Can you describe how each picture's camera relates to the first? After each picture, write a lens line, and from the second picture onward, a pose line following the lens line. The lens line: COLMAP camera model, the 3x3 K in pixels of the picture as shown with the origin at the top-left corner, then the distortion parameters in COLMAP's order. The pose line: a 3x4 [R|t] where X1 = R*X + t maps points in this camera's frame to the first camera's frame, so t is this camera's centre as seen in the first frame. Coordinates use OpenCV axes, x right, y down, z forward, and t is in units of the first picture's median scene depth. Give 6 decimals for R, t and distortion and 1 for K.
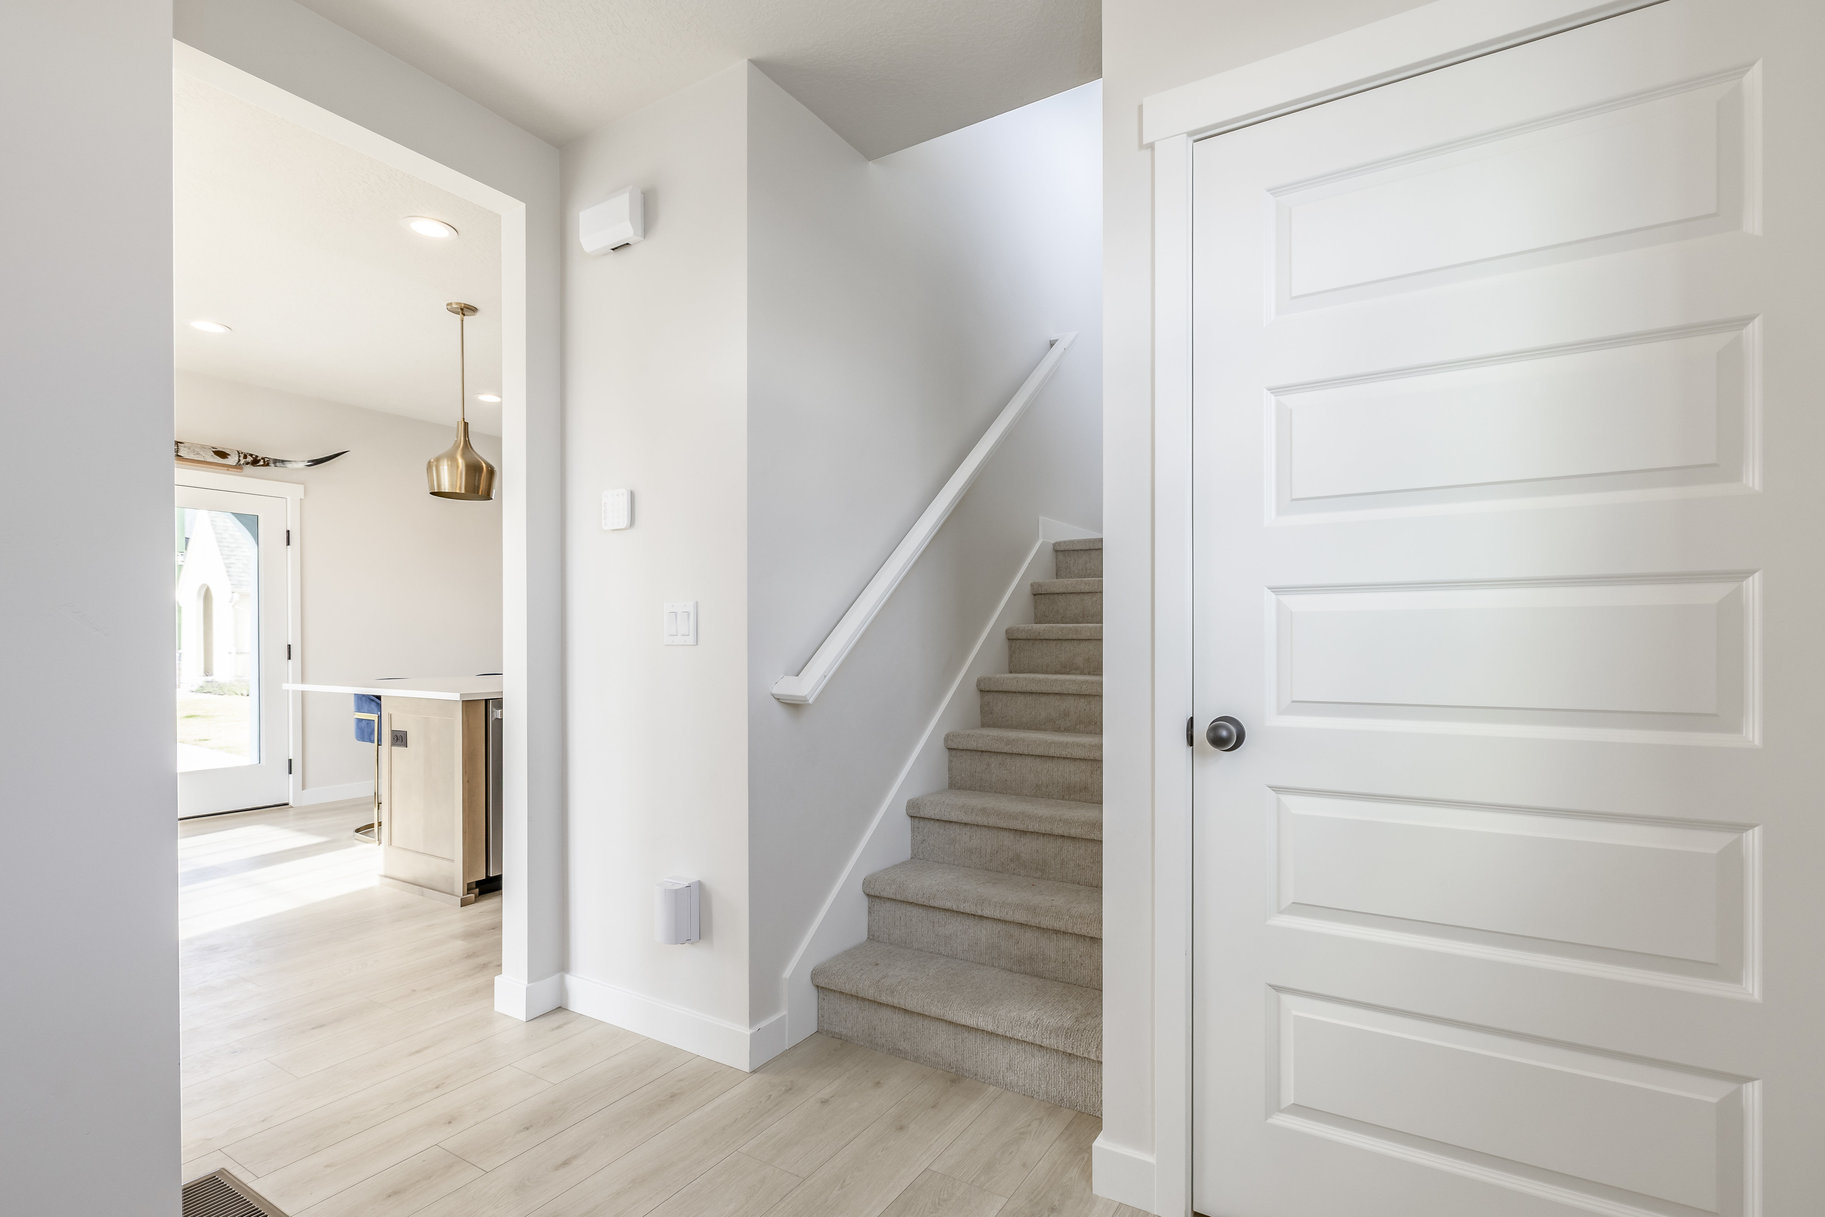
lens RADIAL K [[840.6, 0, 968.2], [0, 840.6, 650.5], [0, 0, 1]] dist [-0.002097, 0.002176]
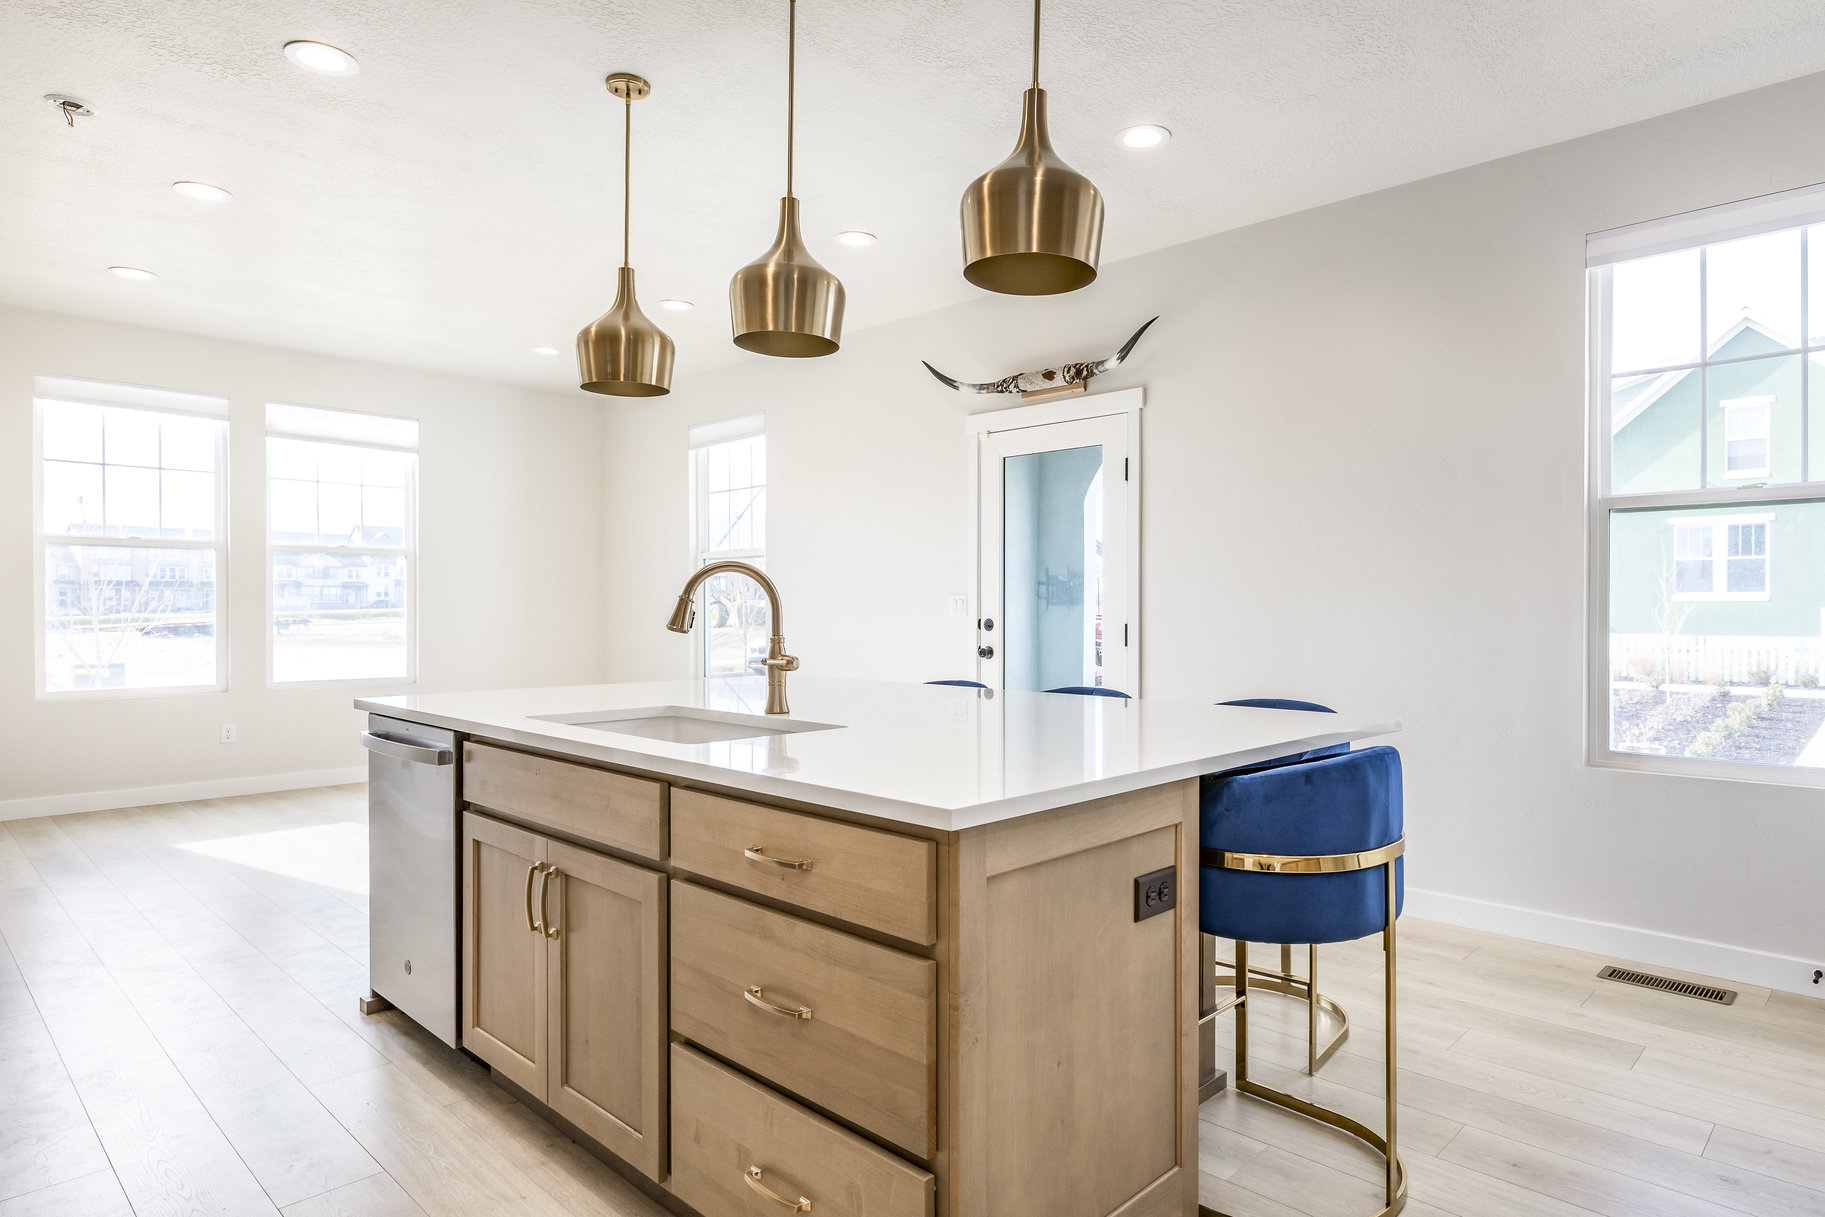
lens RADIAL K [[1022.5, 0, 946.1], [0, 1022.5, 599.8], [0, 0, 1]] dist [-0.008047, -0.001694]
pose [[-0.226750, -0.009064, -0.973911, 0.041976], [-0.013245, 0.999893, -0.006222, -0.020778], [0.973863, 0.011488, -0.226846, 1.096373]]
